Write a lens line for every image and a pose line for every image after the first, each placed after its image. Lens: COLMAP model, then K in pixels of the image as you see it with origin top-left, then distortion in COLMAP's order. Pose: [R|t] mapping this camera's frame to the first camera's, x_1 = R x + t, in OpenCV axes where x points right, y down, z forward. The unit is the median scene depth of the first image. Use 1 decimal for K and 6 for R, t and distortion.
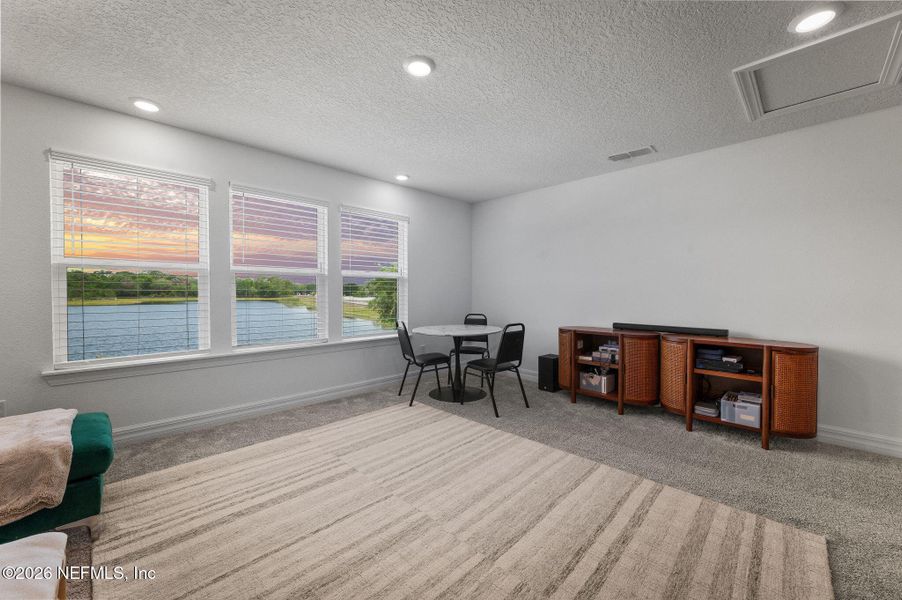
lens RADIAL K [[355.4, 0, 451.9], [0, 355.4, 294.9], [0, 0, 1]] dist [0.000394, 0.000208]
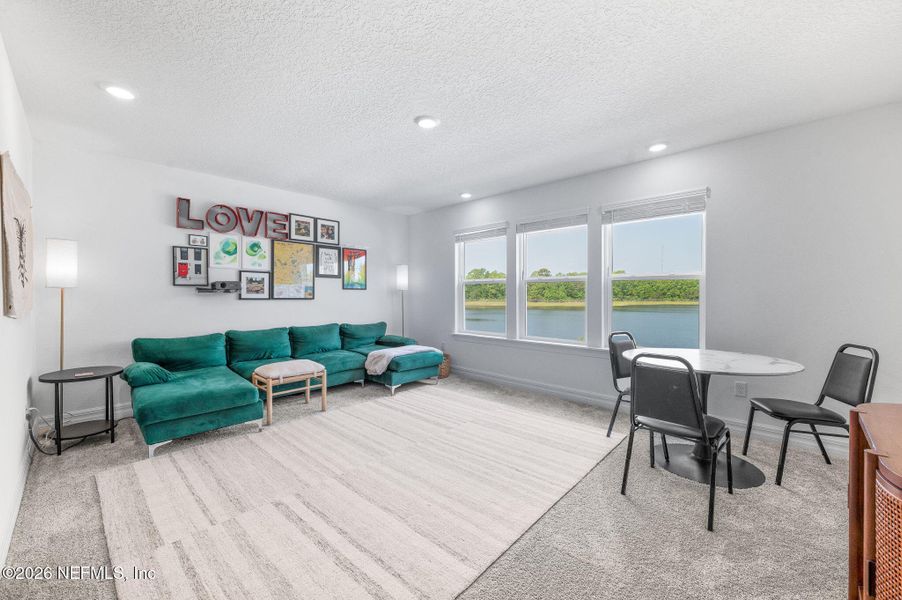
lens RADIAL K [[366.2, 0, 451.6], [0, 366.2, 291.0], [0, 0, 1]] dist [0.001452, 0.000183]
pose [[0.022215, -0.009619, -0.999707, 1.155505], [-0.006834, 0.999929, -0.009773, -0.013385], [0.999730, 0.007049, 0.022148, 1.007719]]
